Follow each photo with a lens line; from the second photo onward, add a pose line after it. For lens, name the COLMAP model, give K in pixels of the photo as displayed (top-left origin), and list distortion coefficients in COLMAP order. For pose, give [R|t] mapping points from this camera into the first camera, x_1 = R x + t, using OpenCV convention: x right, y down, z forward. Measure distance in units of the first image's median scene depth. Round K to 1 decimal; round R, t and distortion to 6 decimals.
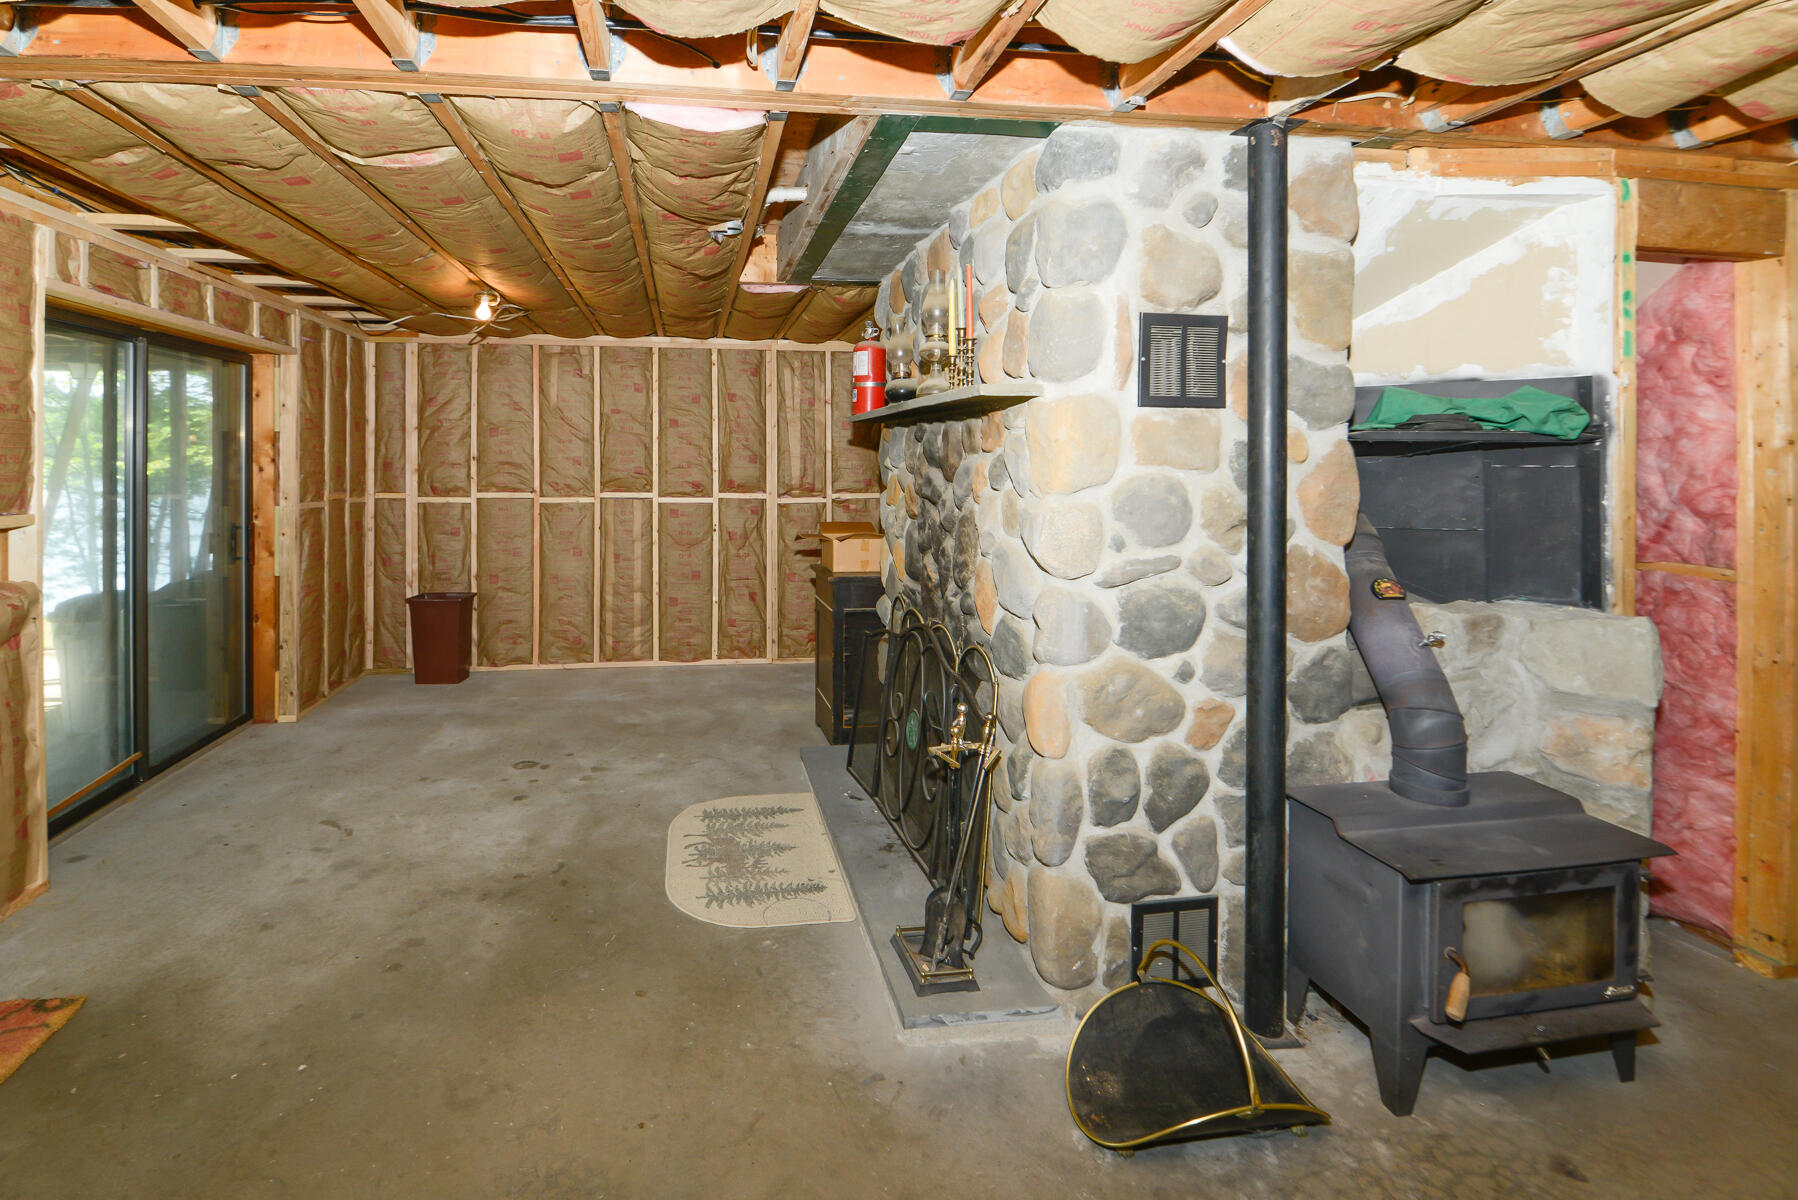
lens RADIAL K [[786.3, 0, 813.6], [0, 786.3, 471.4], [0, 0, 1]] dist [-0.000331, -0.006832]
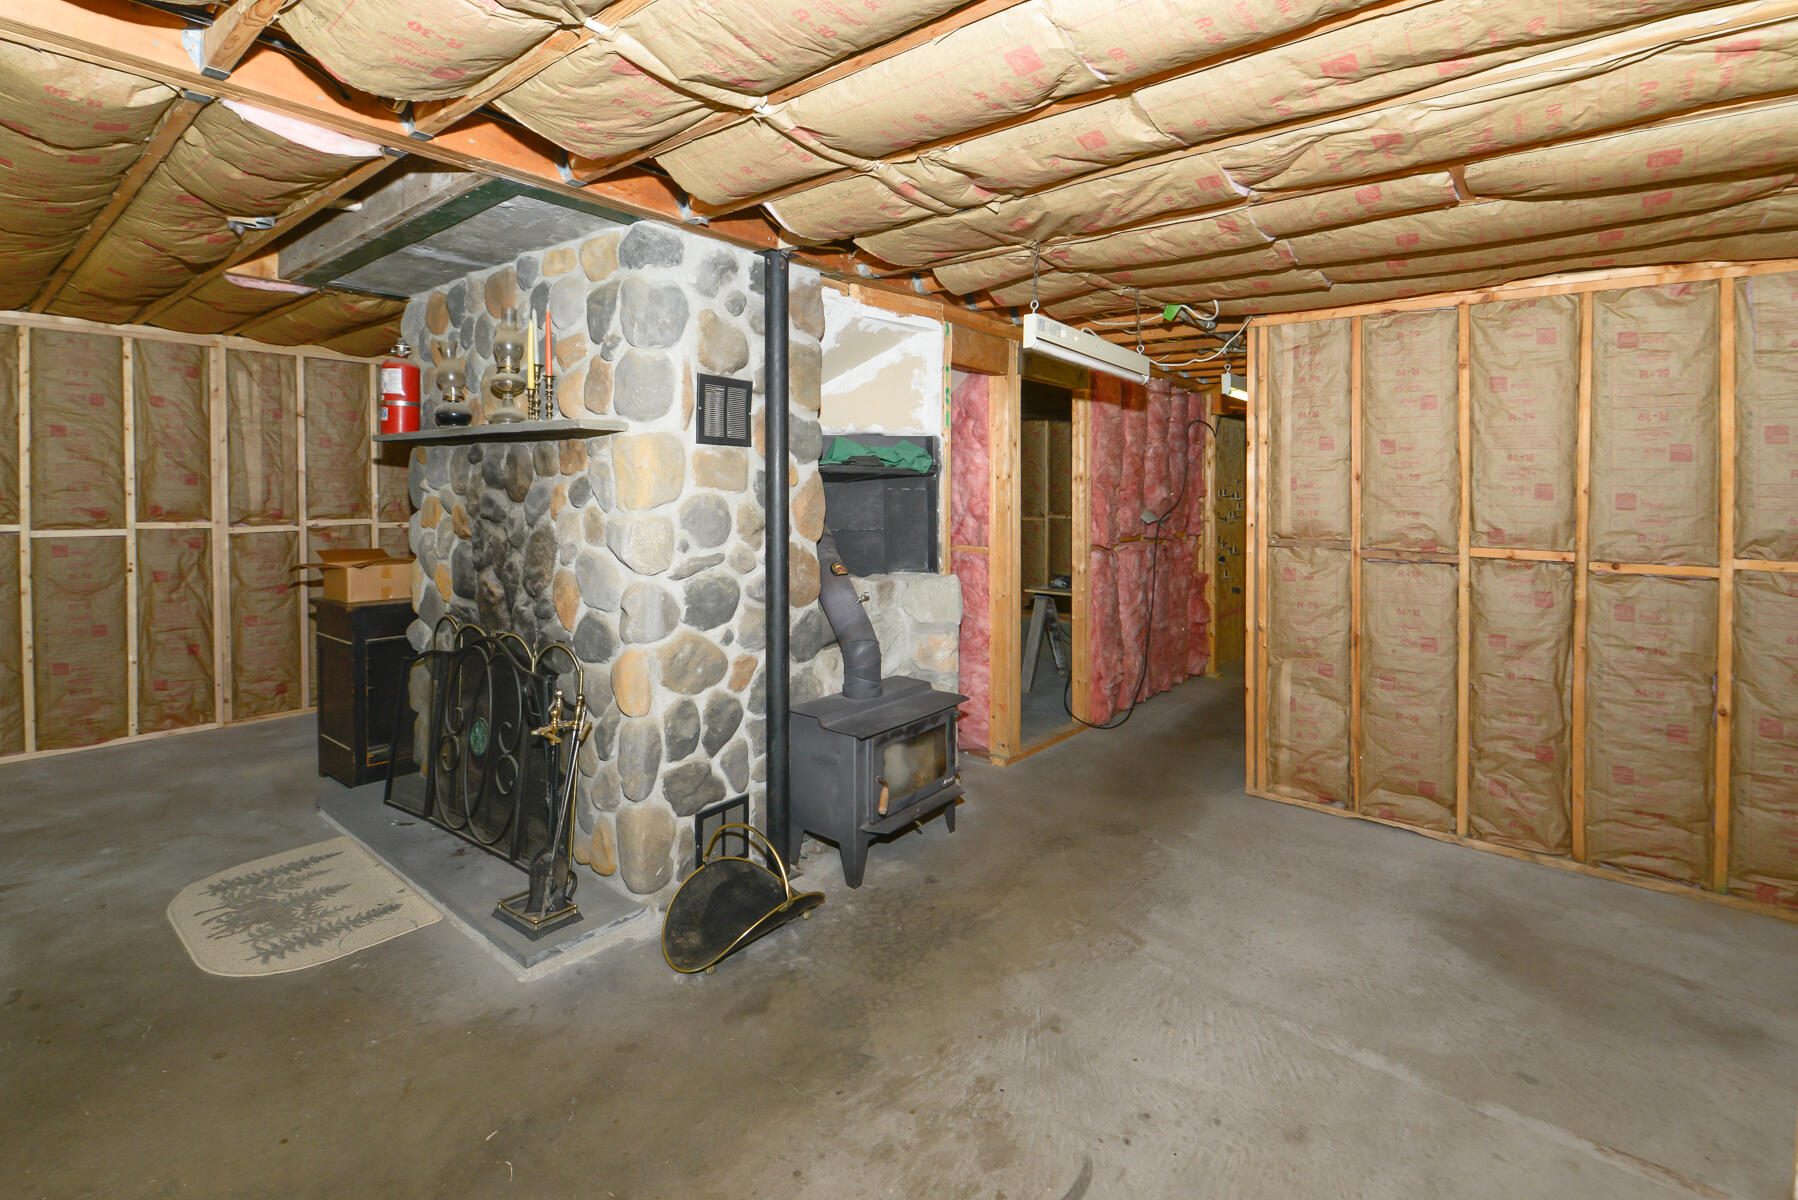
lens RADIAL K [[784.0, 0, 904.7], [0, 784.0, 506.1], [0, 0, 1]] dist [-0.014594, -0.007375]
pose [[0.718360, -0.011938, 0.695569, -0.203991], [0.003264, 0.999900, 0.013789, 0.005851], [-0.695663, -0.007635, 0.718327, -0.160202]]
